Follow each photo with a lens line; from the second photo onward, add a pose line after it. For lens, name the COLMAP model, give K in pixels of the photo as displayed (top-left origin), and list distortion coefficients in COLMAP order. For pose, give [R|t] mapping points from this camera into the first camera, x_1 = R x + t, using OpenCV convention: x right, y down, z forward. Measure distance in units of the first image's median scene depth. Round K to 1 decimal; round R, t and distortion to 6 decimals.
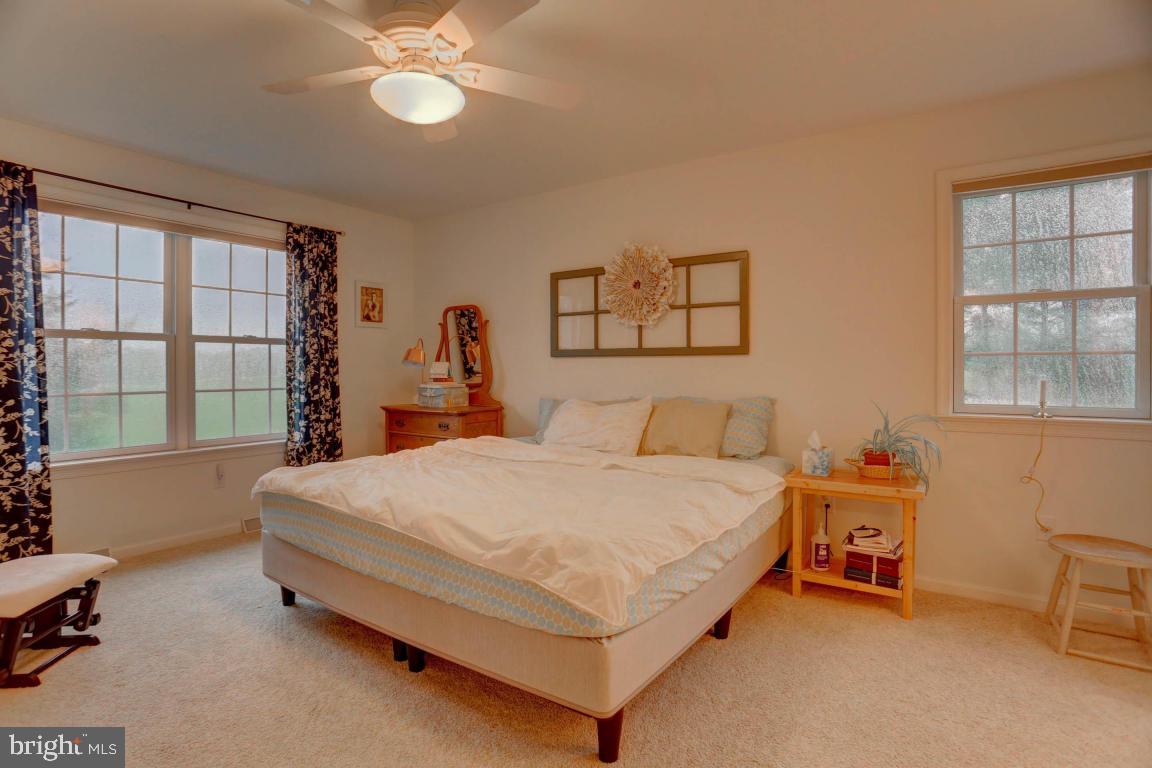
lens RADIAL K [[558.8, 0, 576.6], [0, 558.8, 371.0], [0, 0, 1]] dist [-0.085733, 0.035452]
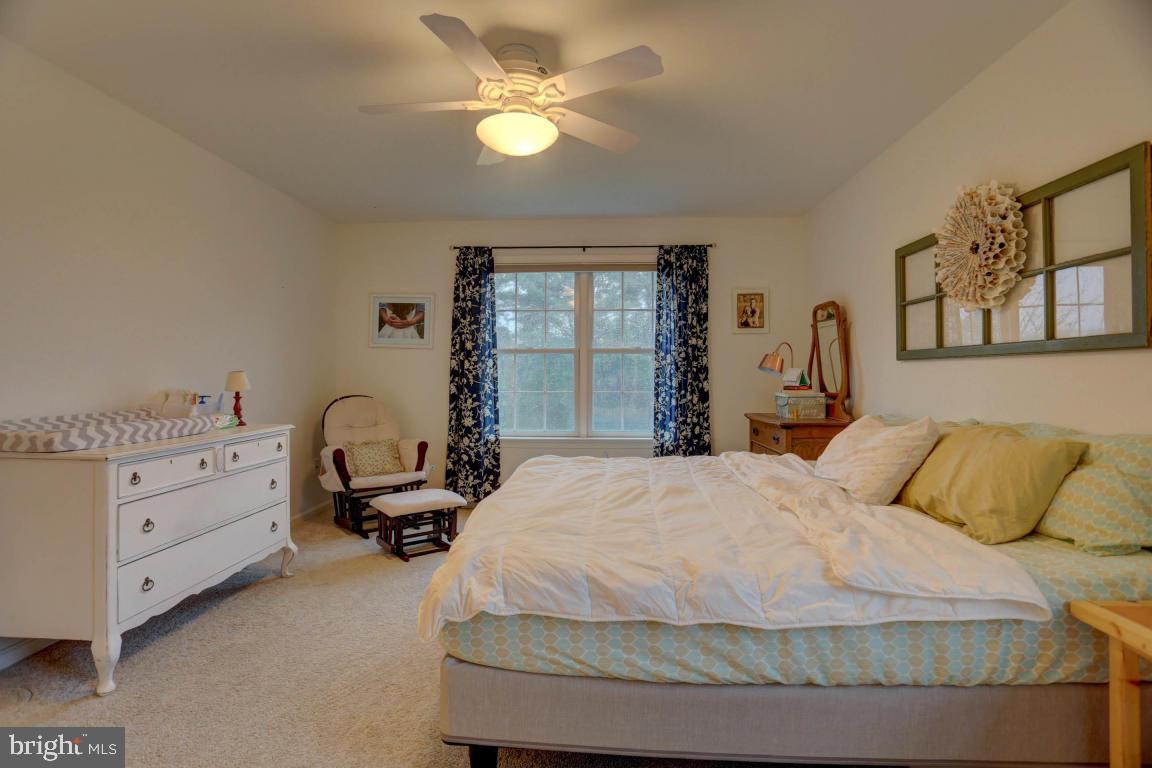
lens RADIAL K [[558.8, 0, 576.6], [0, 558.8, 371.0], [0, 0, 1]] dist [-0.085733, 0.035452]
pose [[0.526255, -0.003806, -0.850319, 0.355889], [-0.006051, 0.999948, -0.008221, -0.001997], [0.850306, 0.009471, 0.526204, 0.245122]]
